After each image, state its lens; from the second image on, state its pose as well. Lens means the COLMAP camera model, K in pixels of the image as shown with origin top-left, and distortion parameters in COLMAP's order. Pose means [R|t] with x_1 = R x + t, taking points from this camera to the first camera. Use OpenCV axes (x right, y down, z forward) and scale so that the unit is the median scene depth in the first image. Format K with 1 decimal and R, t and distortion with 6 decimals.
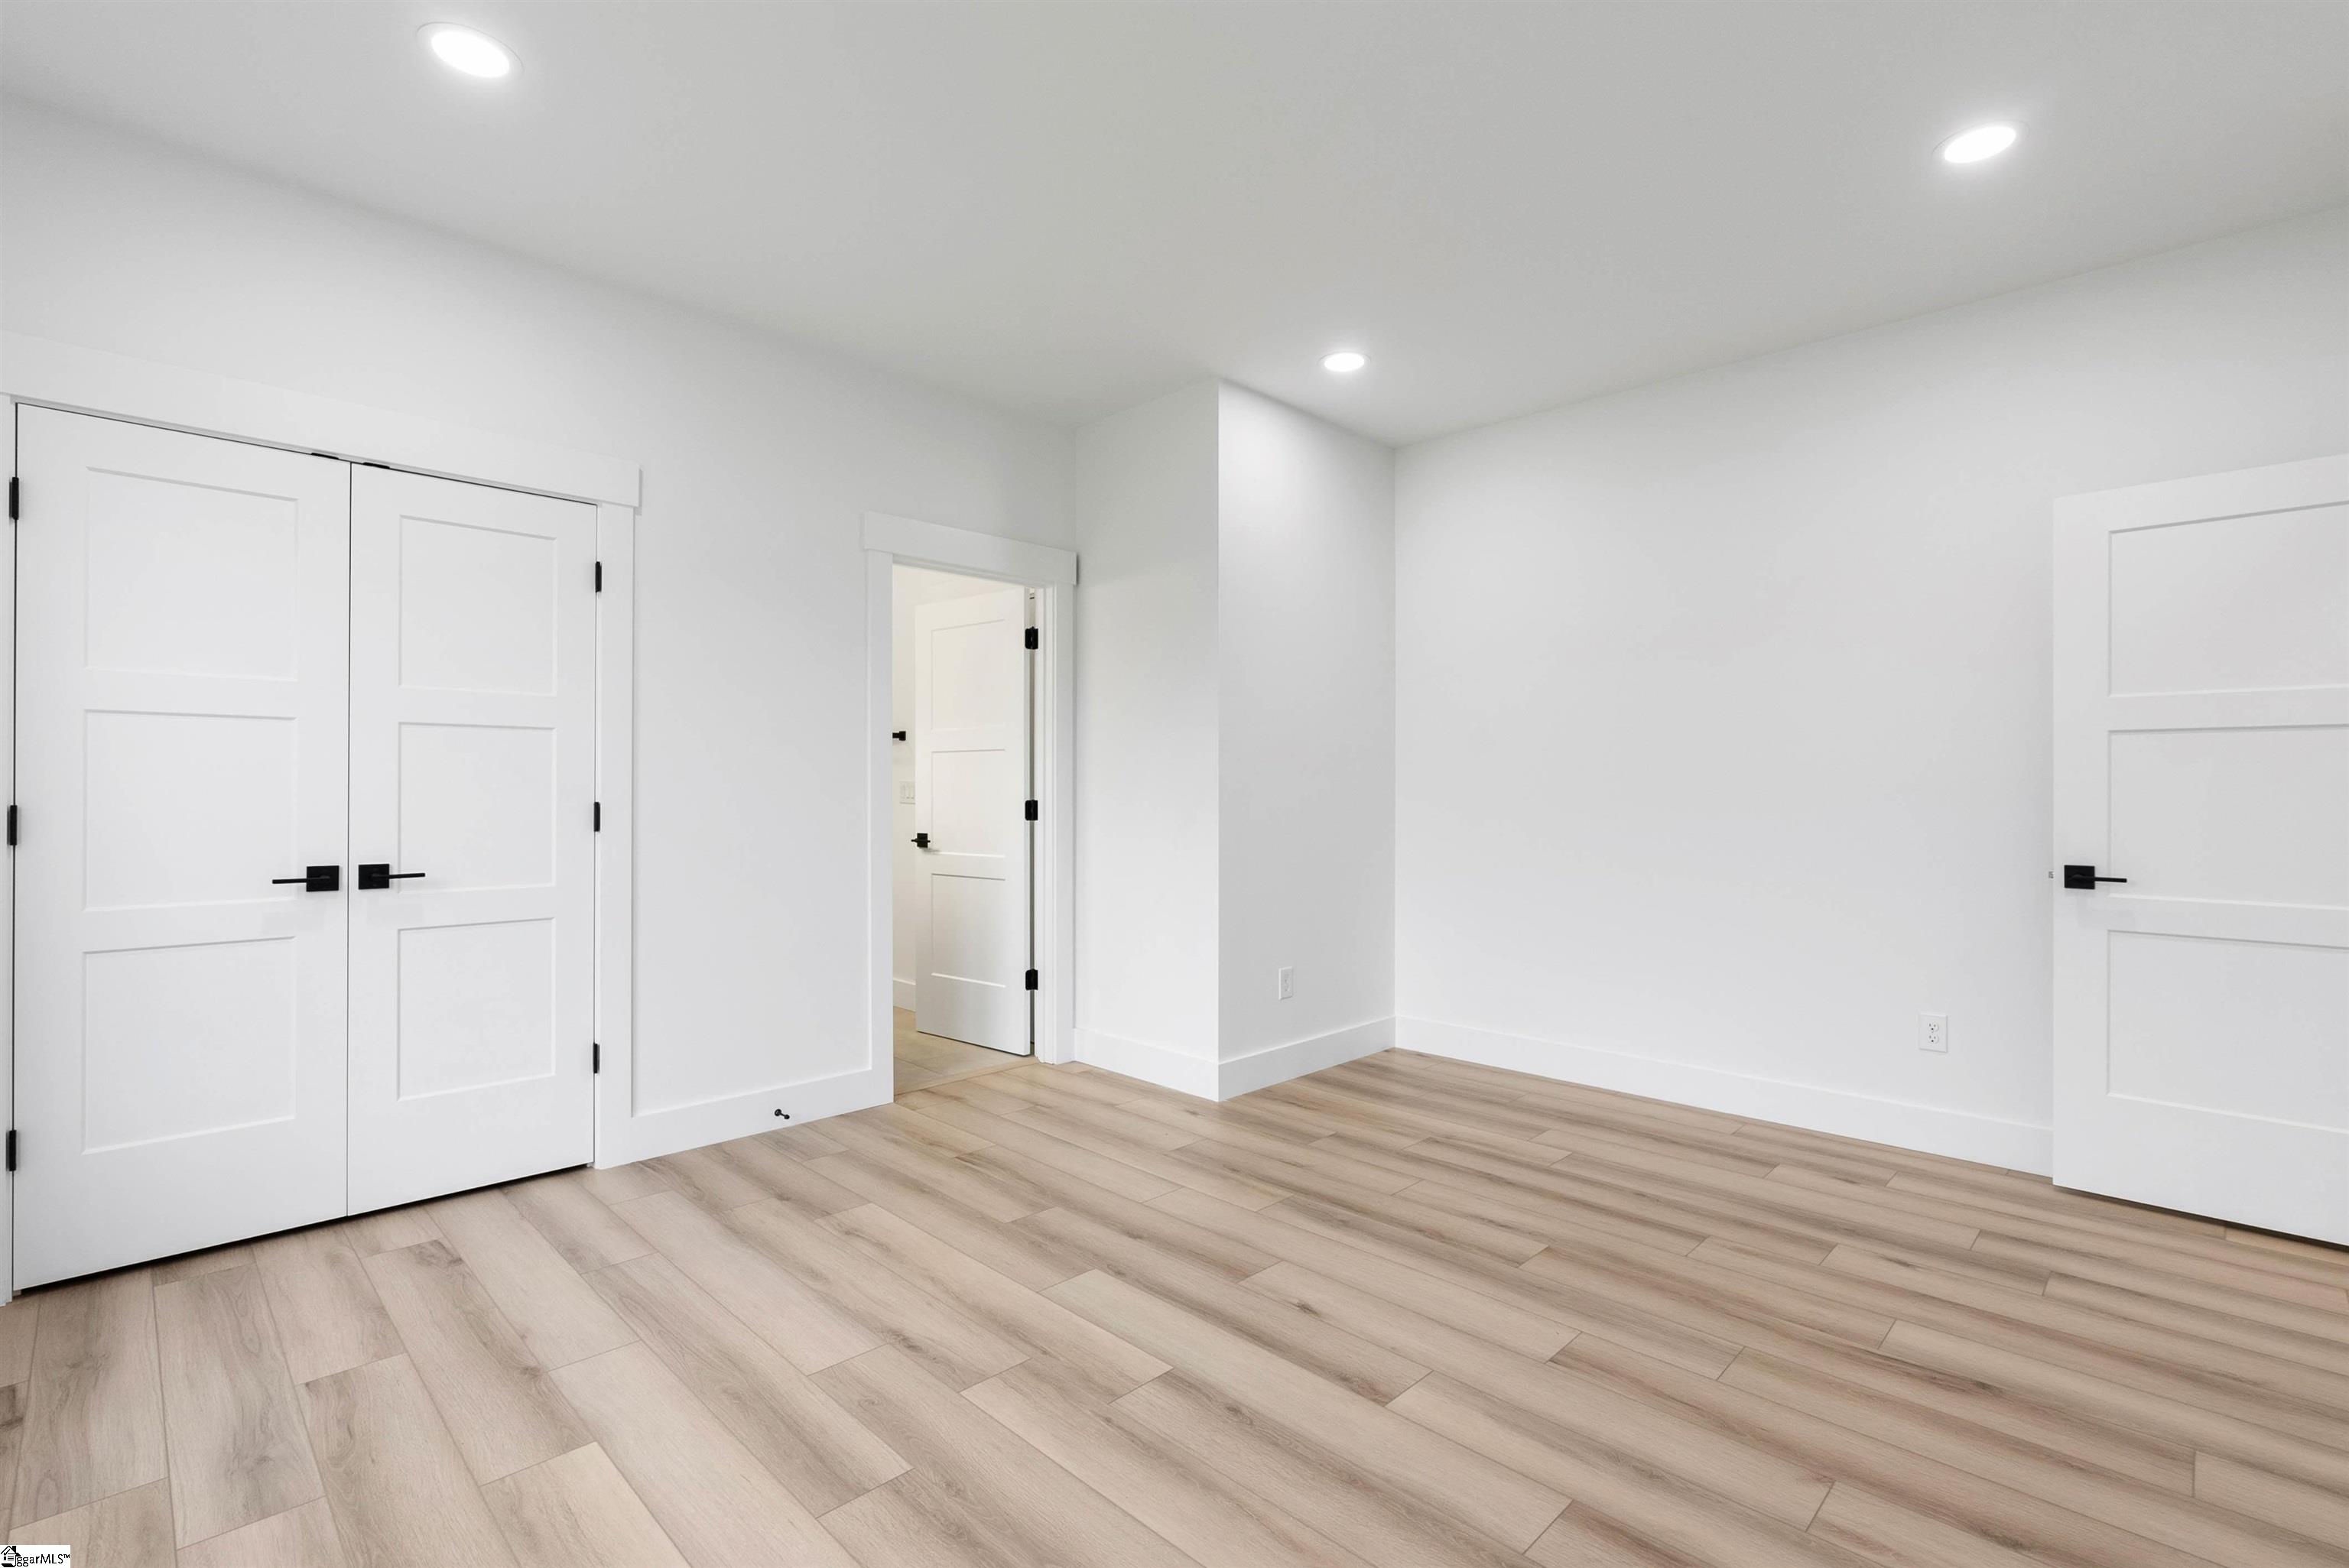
lens RADIAL K [[1062.3, 0, 1169.0], [0, 1062.3, 783.1], [0, 0, 1]] dist [-0.003177, 0.000504]
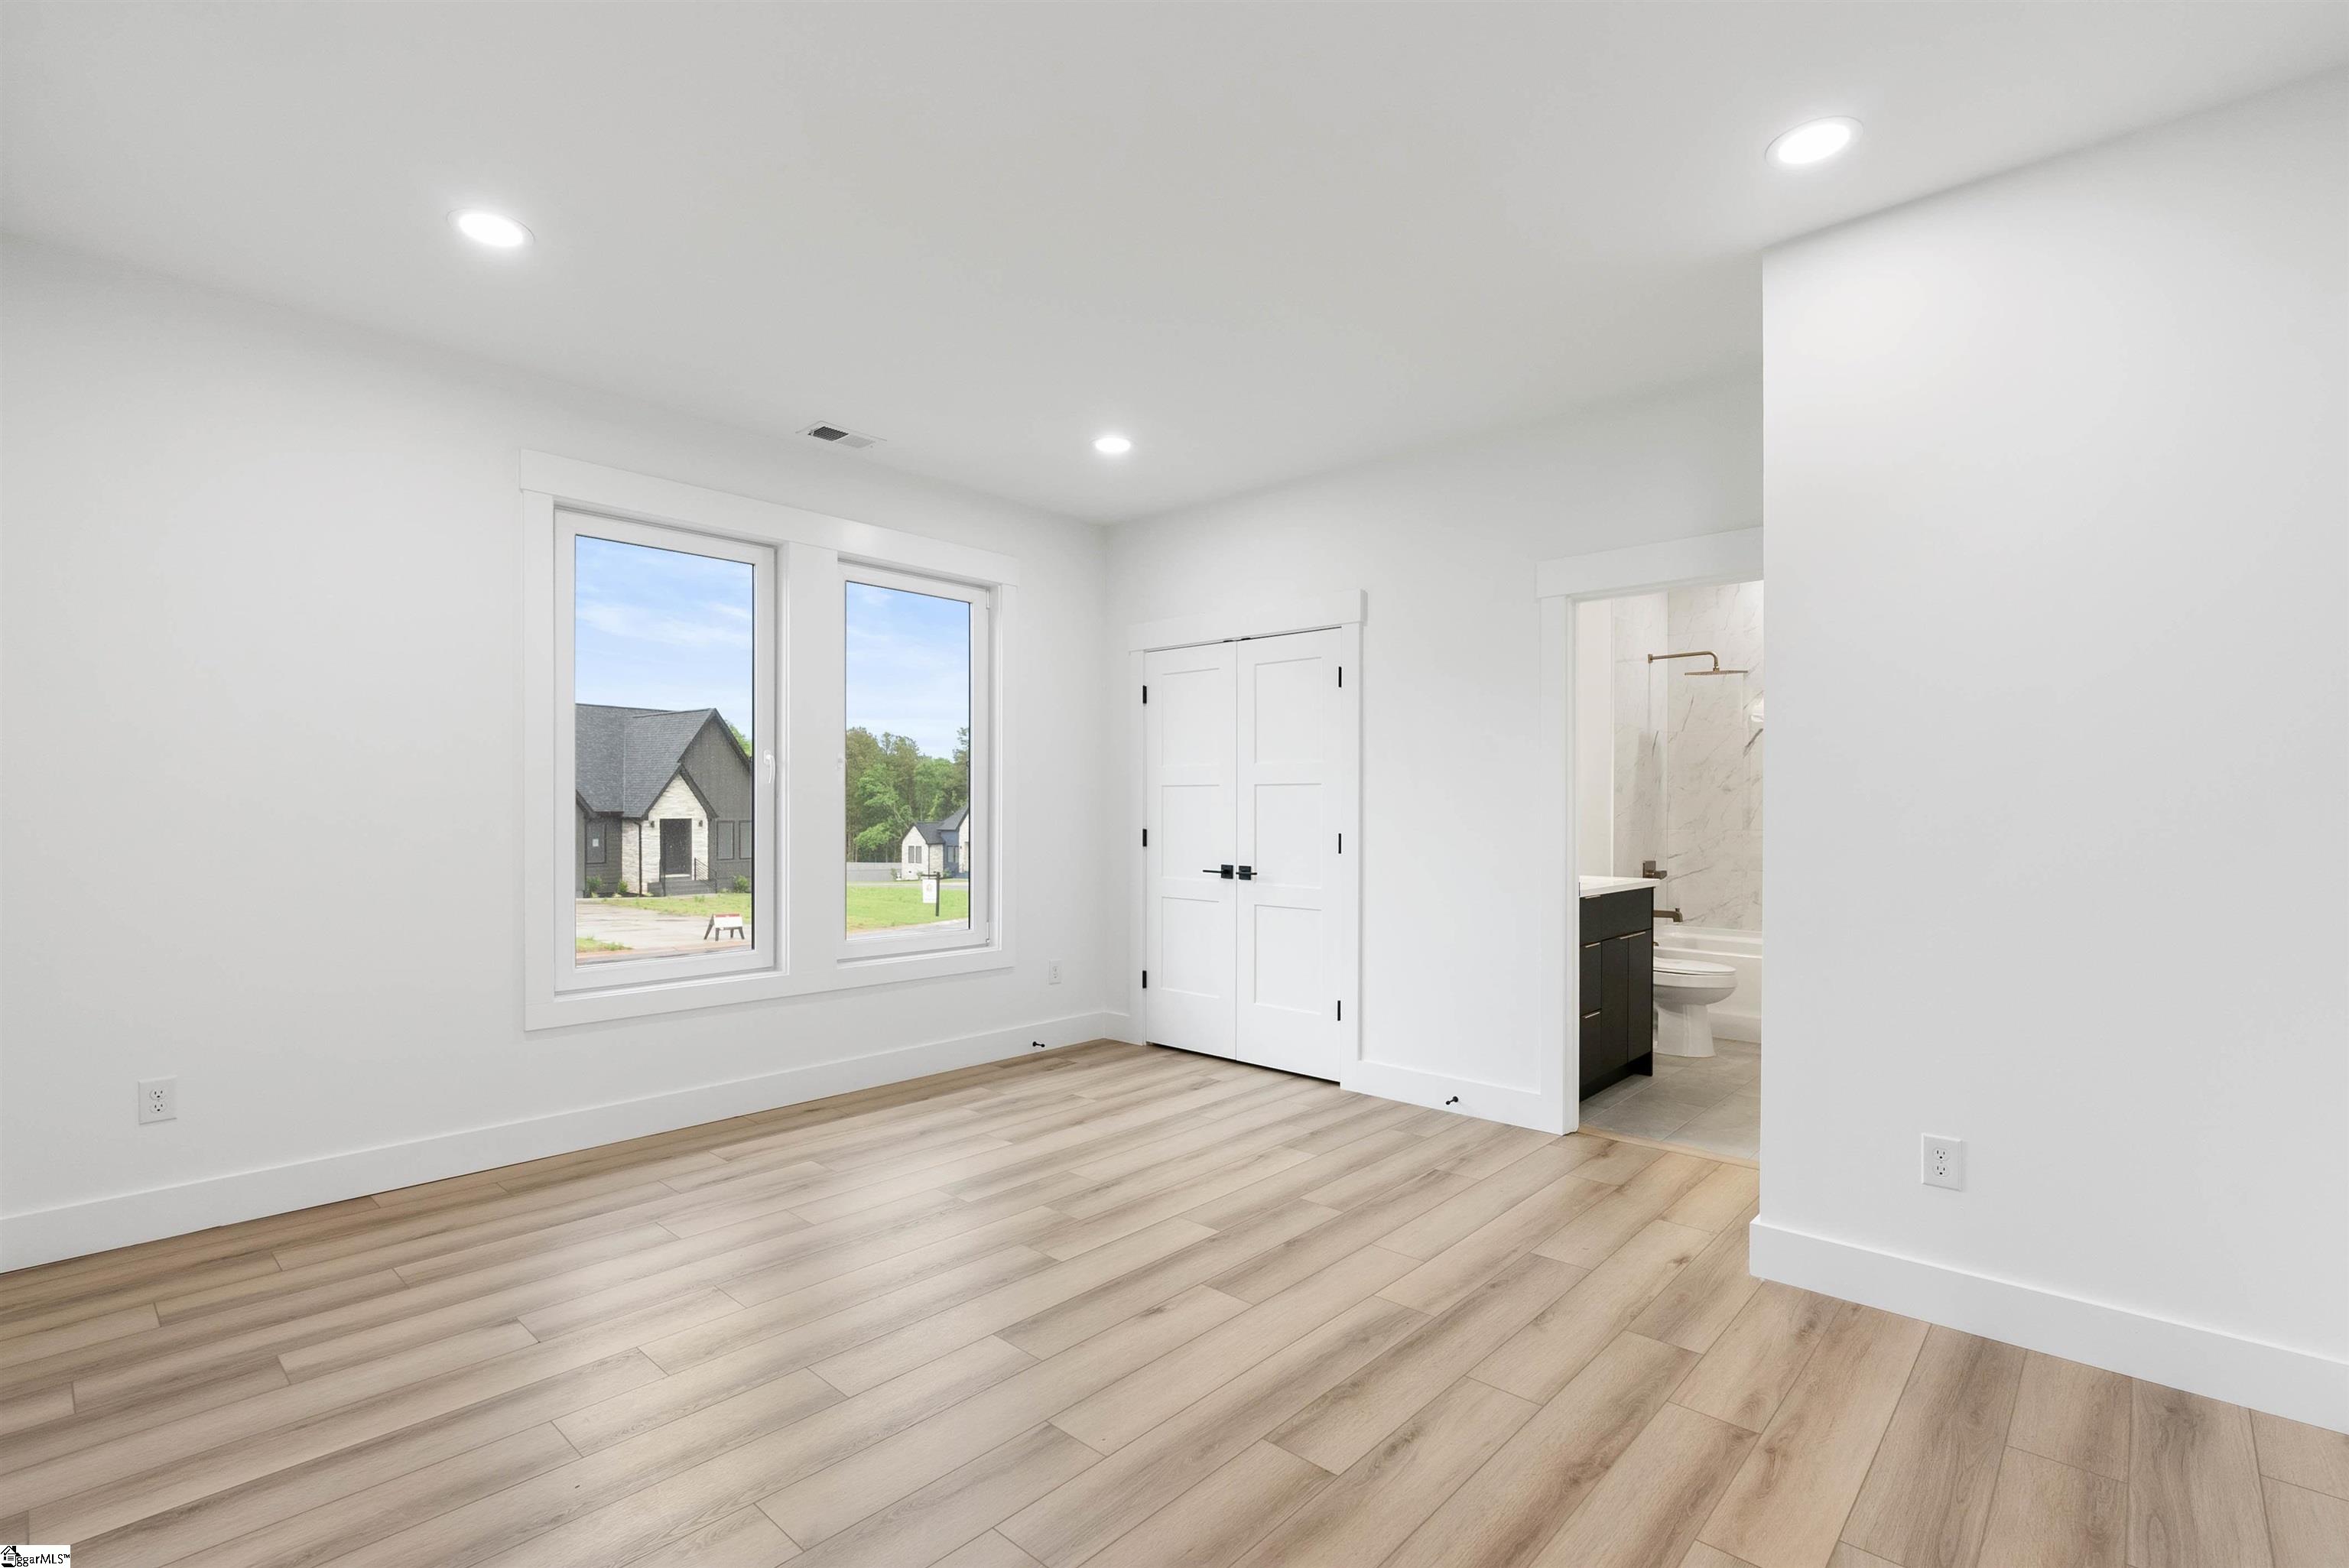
lens RADIAL K [[1062.3, 0, 1184.4], [0, 1062.3, 803.0], [0, 0, 1]] dist [-0.003177, 0.000504]
pose [[0.048569, -0.007089, -0.998795, 0.998085], [0.004248, 0.999967, -0.006891, -0.016296], [0.998811, -0.003908, 0.048597, 0.798521]]
